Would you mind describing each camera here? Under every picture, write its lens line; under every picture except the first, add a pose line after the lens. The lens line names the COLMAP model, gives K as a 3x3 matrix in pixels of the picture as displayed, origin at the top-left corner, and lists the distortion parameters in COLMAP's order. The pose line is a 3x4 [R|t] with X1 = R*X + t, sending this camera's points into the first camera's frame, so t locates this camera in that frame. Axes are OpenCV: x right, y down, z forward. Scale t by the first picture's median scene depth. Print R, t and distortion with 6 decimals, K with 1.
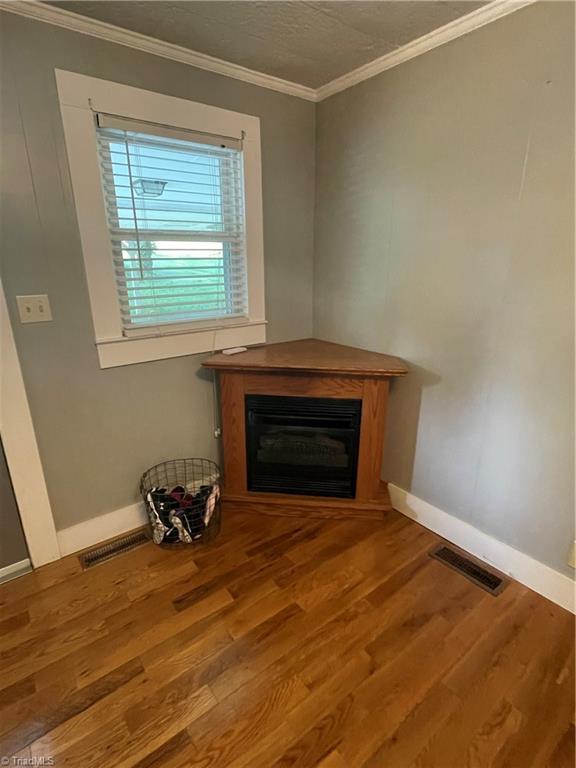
lens RADIAL K [[389.0, 0, 287.8], [0, 389.0, 382.9], [0, 0, 1]] dist [-0.001929, -0.000247]
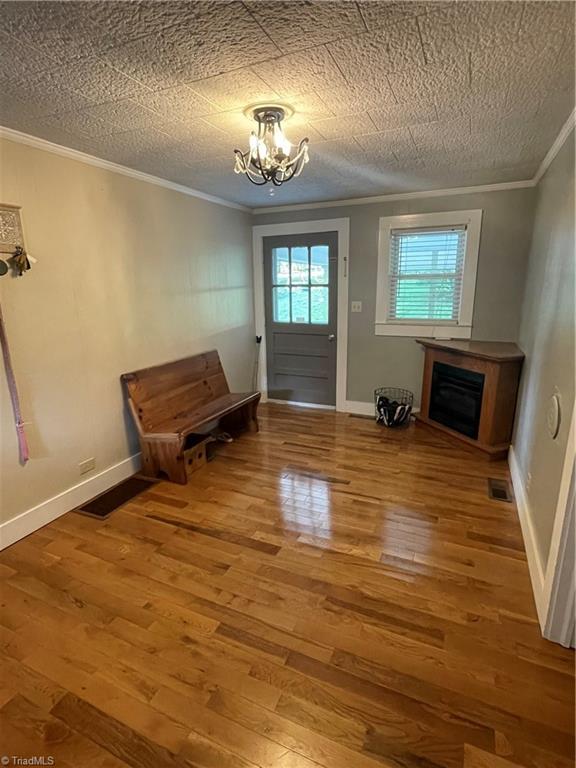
lens RADIAL K [[389.0, 0, 289.0], [0, 389.0, 383.7], [0, 0, 1]] dist [-0.001929, -0.000247]
pose [[0.472845, 0.218228, -0.853694, 1.194696], [-0.256599, 0.960958, 0.103523, 0.121562], [0.842956, 0.170107, 0.510381, -0.505145]]
